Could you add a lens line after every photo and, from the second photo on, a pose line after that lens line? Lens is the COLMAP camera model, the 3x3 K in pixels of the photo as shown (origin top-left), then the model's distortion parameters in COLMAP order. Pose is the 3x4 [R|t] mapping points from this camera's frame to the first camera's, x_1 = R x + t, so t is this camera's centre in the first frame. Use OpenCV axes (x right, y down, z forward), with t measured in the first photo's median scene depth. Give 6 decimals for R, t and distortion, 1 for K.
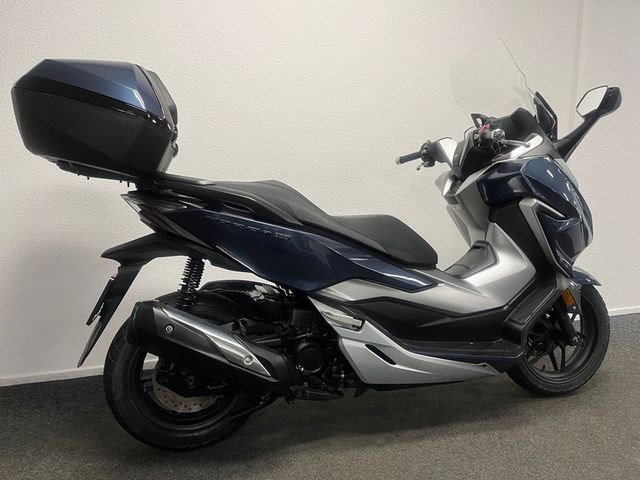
lens RADIAL K [[514.8, 0, 331.8], [0, 514.8, 240.1], [0, 0, 1]] dist [-0.004852, -0.003413]
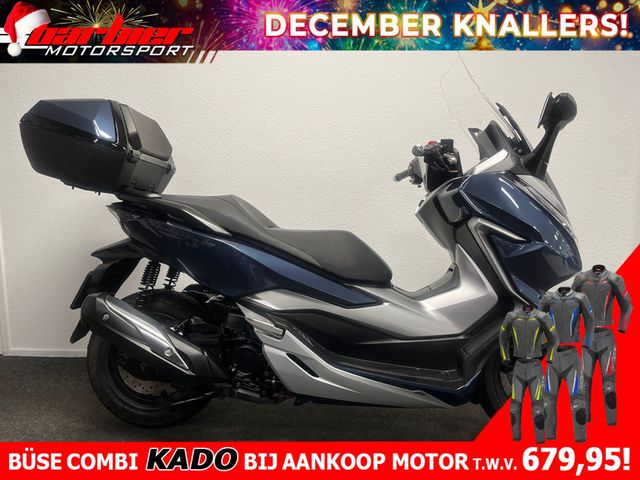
lens RADIAL K [[514.8, 0, 331.8], [0, 514.8, 240.1], [0, 0, 1]] dist [-0.004852, -0.003413]
pose [[0.930207, 0.038170, -0.365044, 0.499245], [-0.054775, 0.997877, -0.035238, 0.006031], [0.362924, 0.052774, 0.930323, 0.050681]]
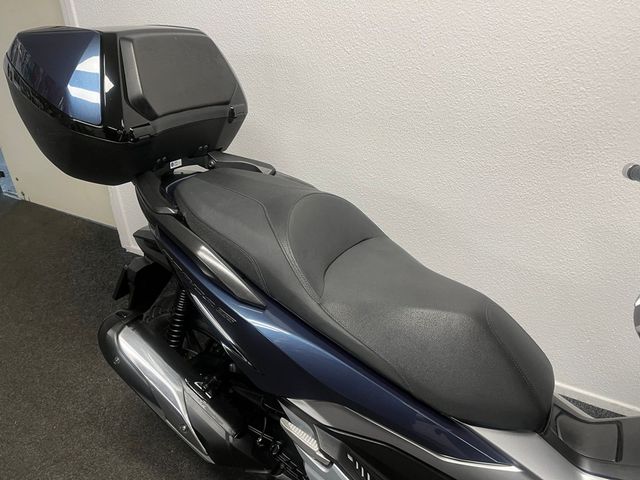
lens RADIAL K [[514.8, 0, 331.8], [0, 514.8, 240.1], [0, 0, 1]] dist [-0.004852, -0.003413]
pose [[0.683656, 0.344119, -0.643581, 0.368393], [-0.113340, 0.921218, 0.372171, -0.323697], [0.720949, -0.181494, 0.668799, 0.587426]]
